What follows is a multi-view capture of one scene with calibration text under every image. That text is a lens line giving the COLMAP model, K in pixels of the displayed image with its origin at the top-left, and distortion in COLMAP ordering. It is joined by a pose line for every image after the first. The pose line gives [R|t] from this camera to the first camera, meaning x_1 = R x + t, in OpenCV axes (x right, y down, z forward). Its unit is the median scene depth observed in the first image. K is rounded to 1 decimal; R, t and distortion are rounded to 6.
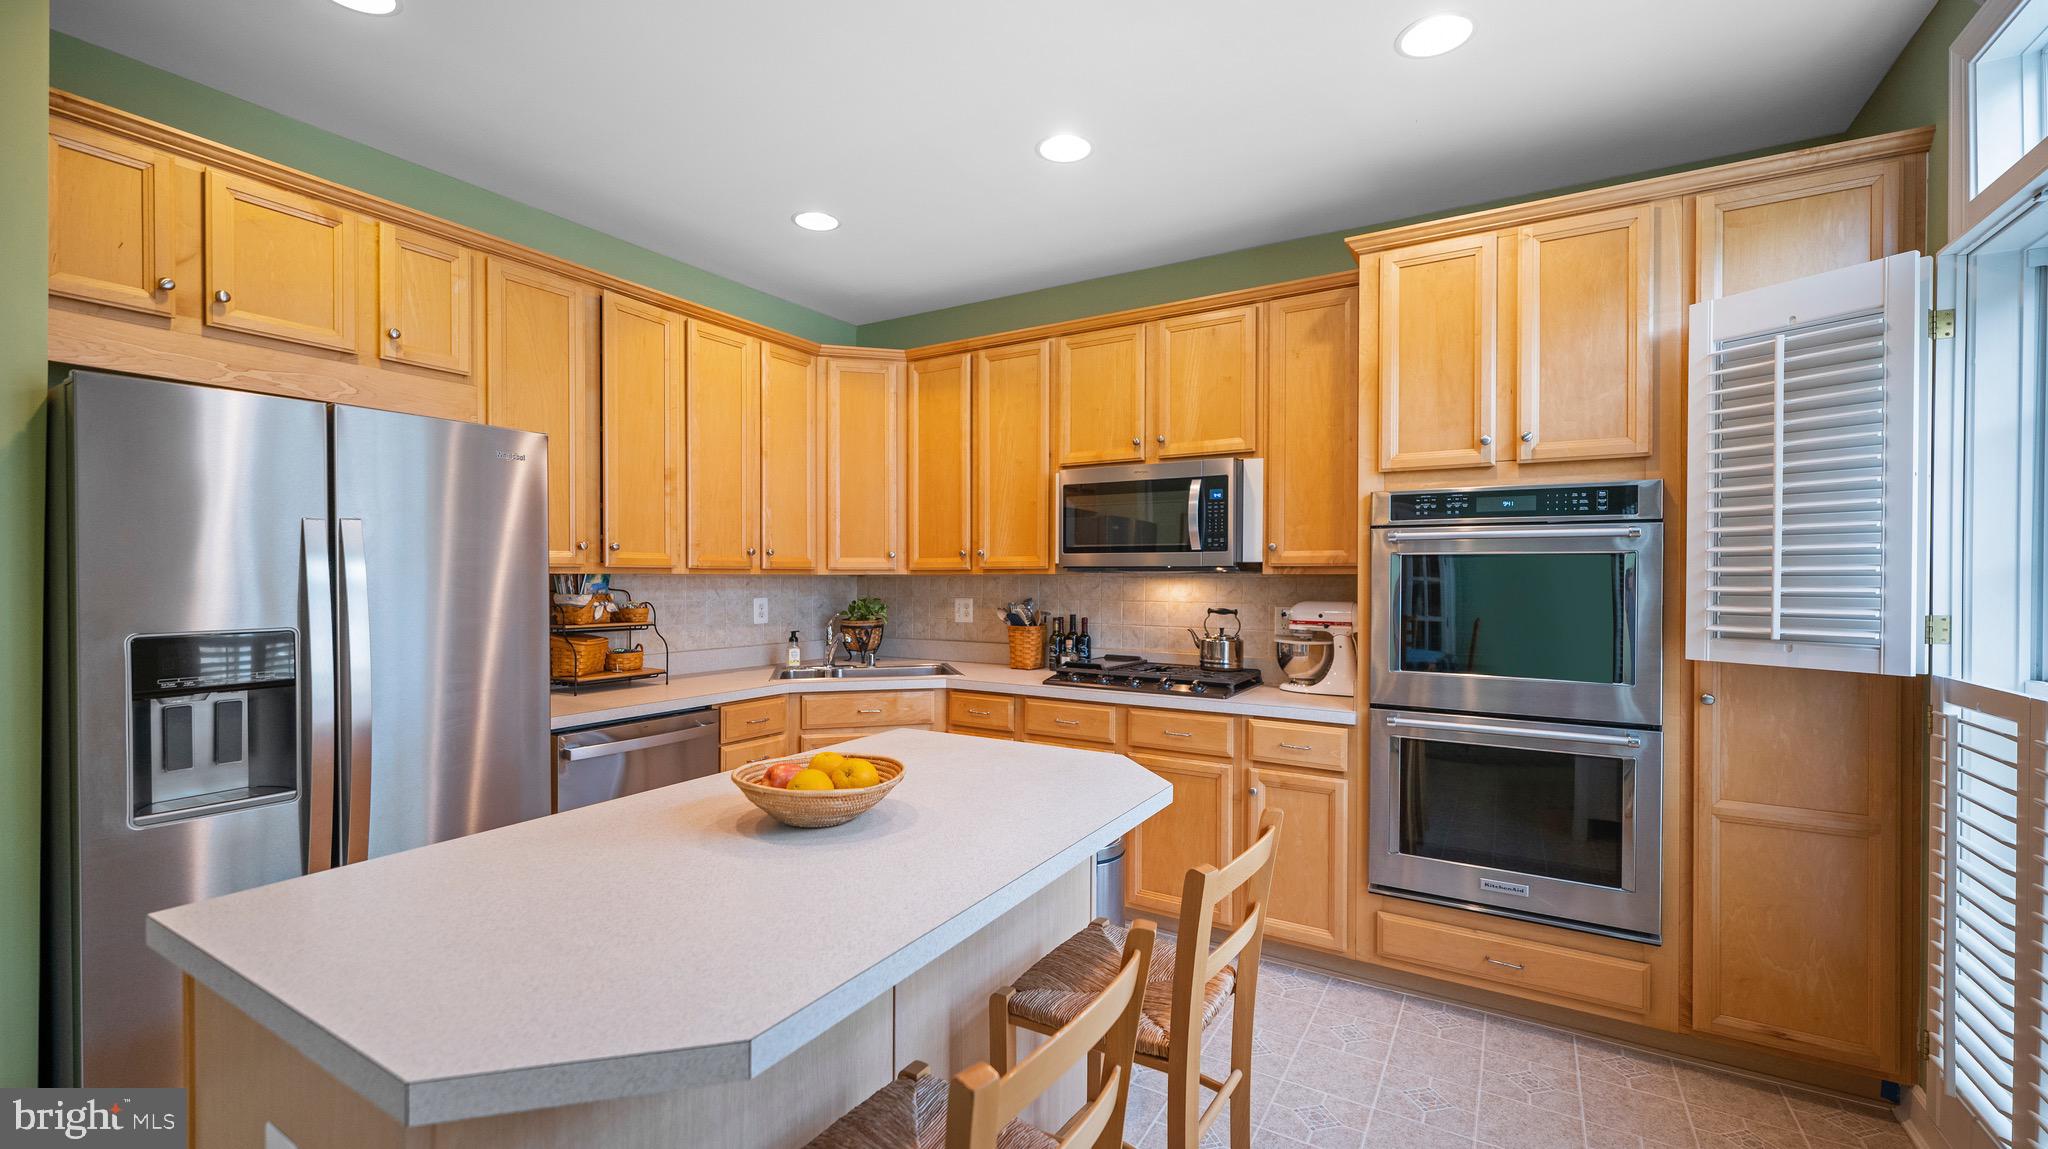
lens RADIAL K [[832.6, 0, 1022.2], [0, 832.6, 578.4], [0, 0, 1]] dist [0.004435, 0.000784]
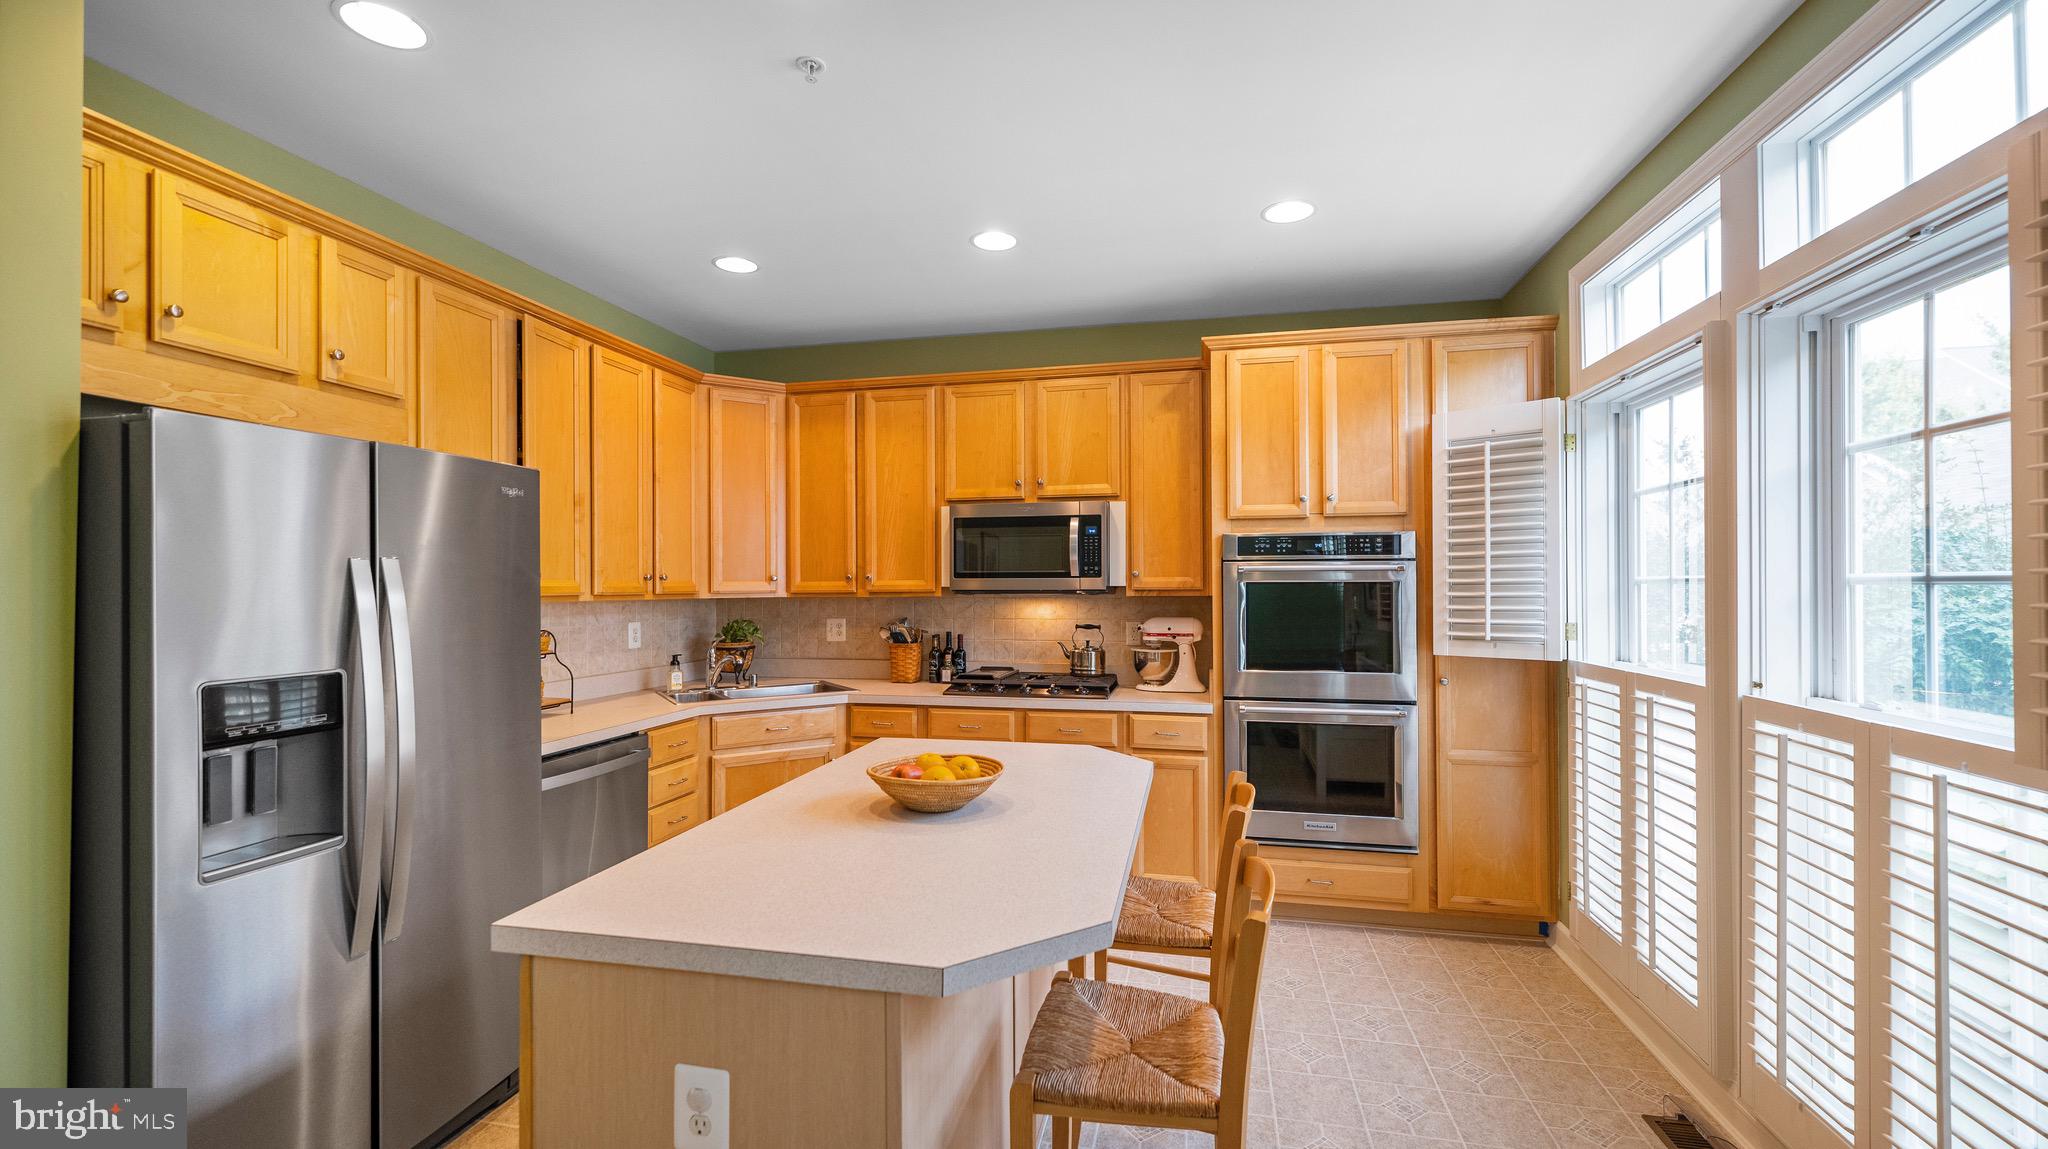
lens RADIAL K [[832.6, 0, 1016.7], [0, 832.6, 578.8], [0, 0, 1]] dist [0.004435, 0.000784]
pose [[0.948034, -0.003458, 0.318150, -0.319784], [0.007404, 0.999910, -0.011193, -0.022488], [-0.318083, 0.012967, 0.947974, -0.137171]]
